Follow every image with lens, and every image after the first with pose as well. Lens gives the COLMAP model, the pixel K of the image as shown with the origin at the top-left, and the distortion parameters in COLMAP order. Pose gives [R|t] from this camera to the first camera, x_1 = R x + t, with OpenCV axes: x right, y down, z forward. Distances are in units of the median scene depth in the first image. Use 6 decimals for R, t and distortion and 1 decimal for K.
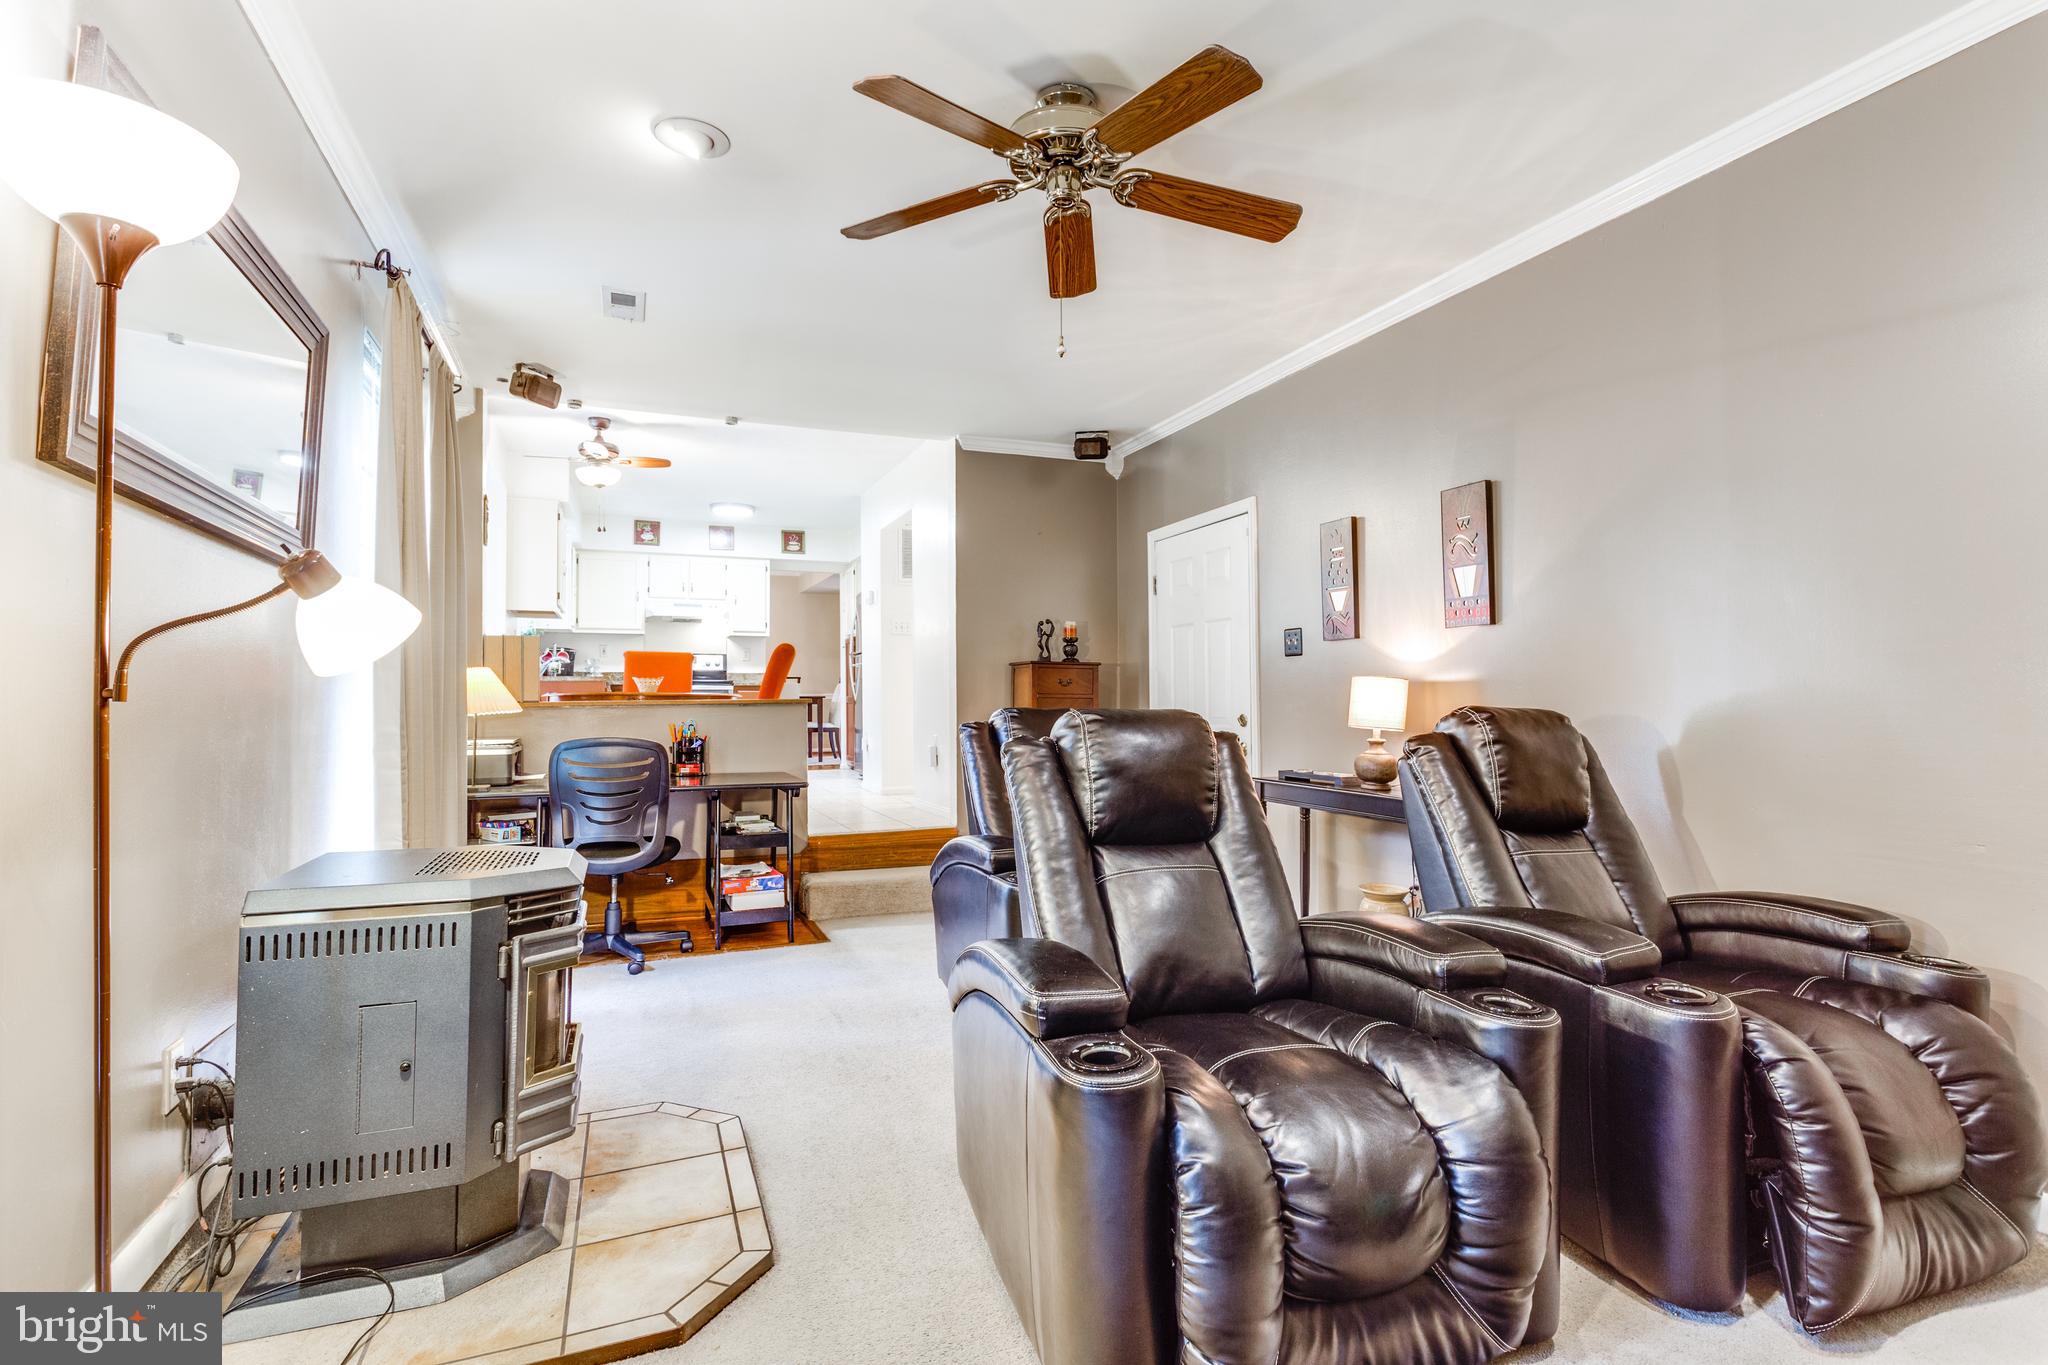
lens RADIAL K [[982.8, 0, 1005.9], [0, 982.8, 679.1], [0, 0, 1]] dist [0.003893, -0.000533]
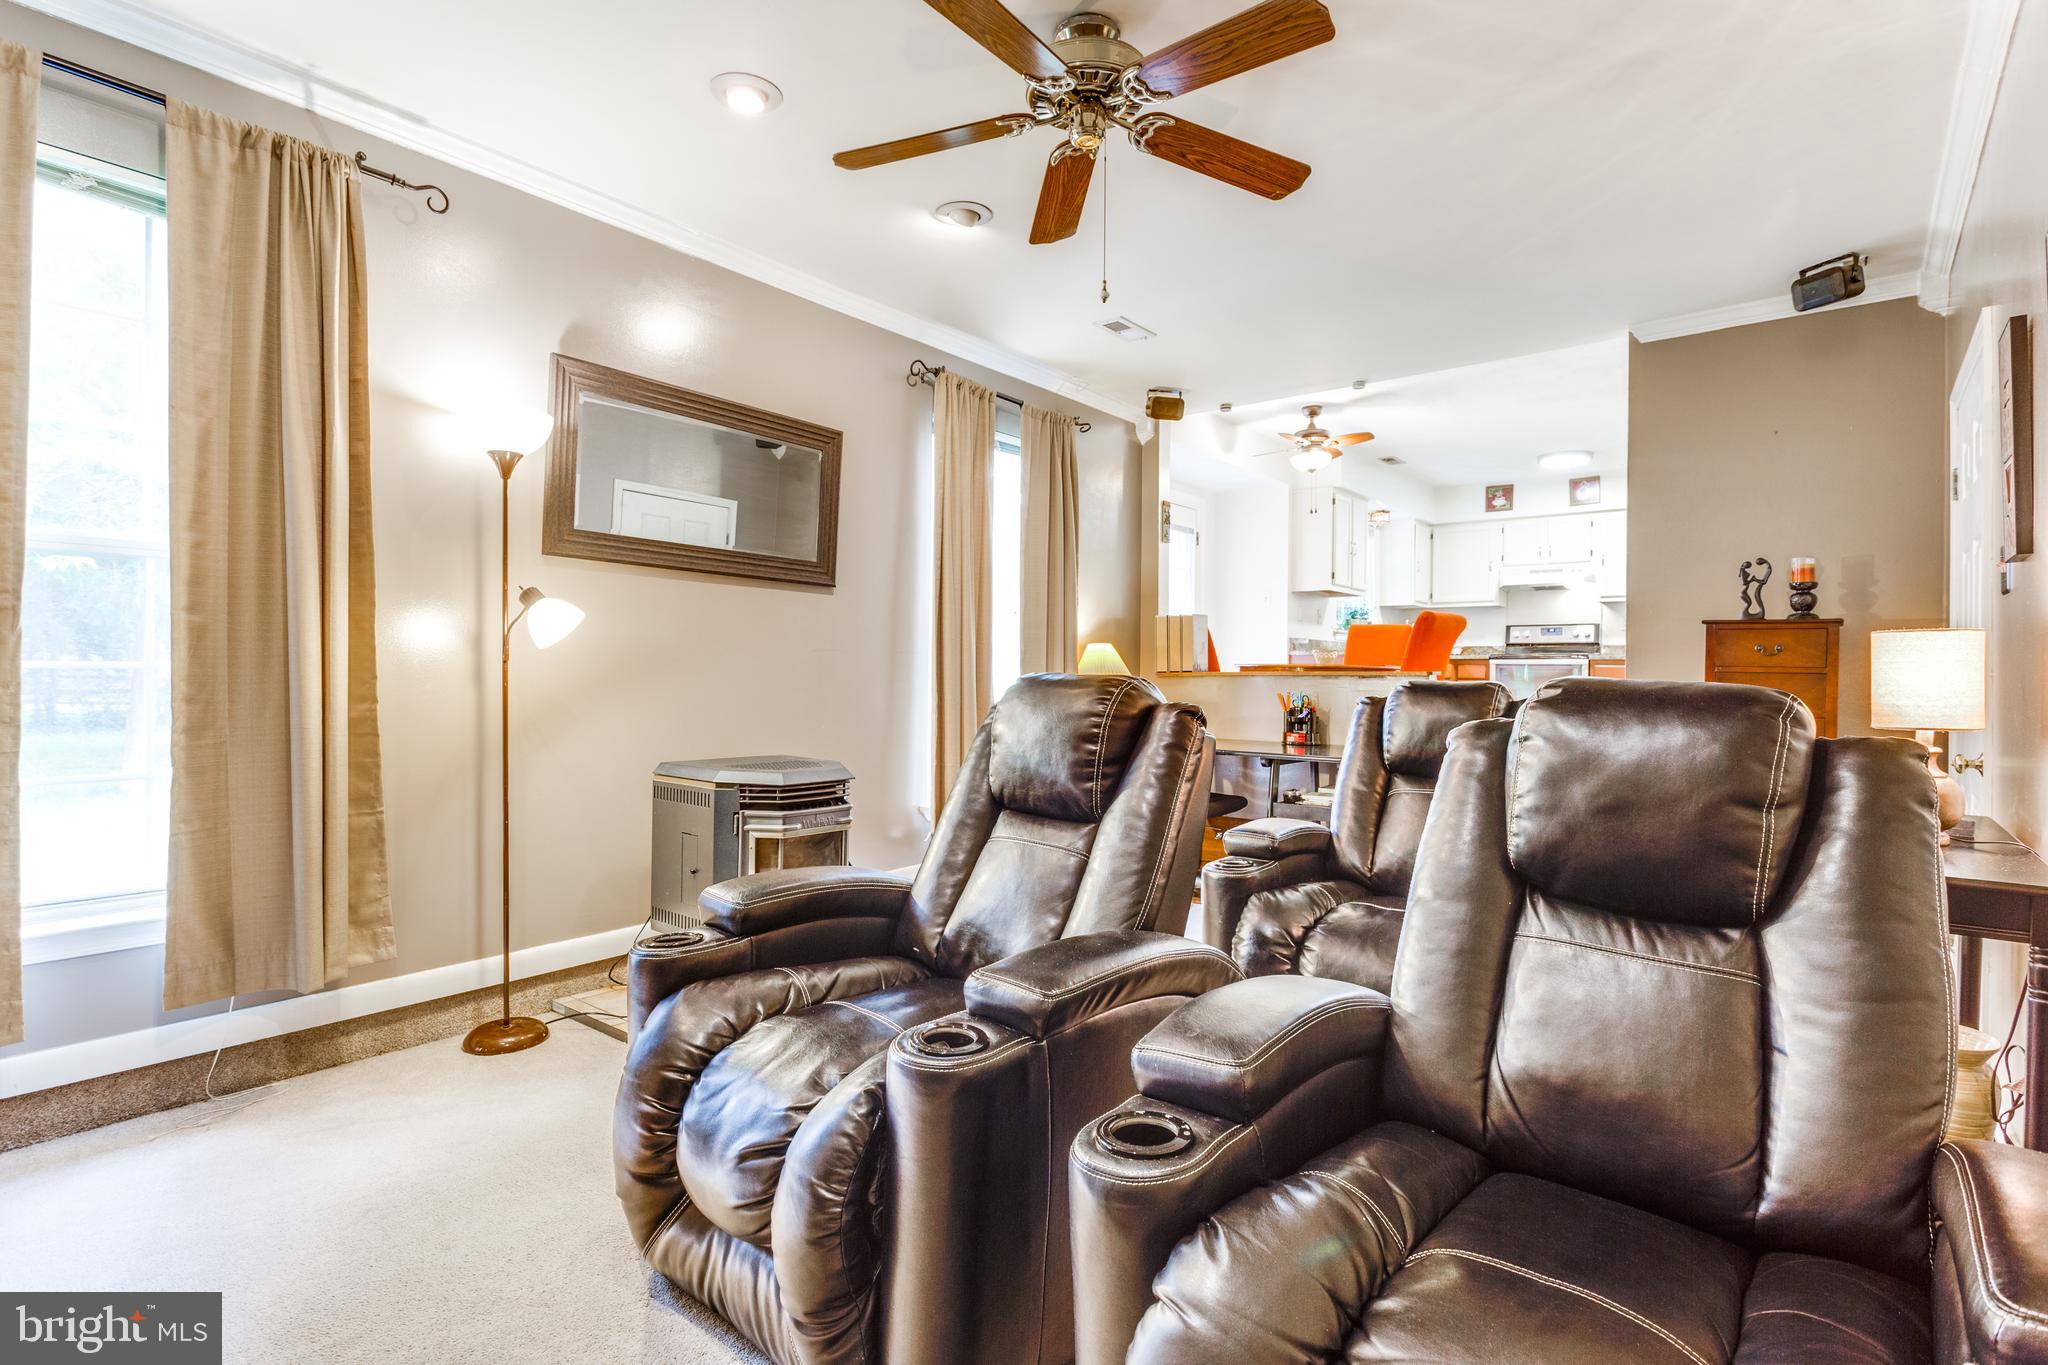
lens RADIAL K [[982.8, 0, 1010.2], [0, 982.8, 681.9], [0, 0, 1]] dist [0.003893, -0.000533]
pose [[0.496431, 0.015682, -0.867935, 0.381216], [0.006634, 0.999739, 0.021858, 0.007017], [0.868051, -0.016609, 0.496197, 0.201757]]
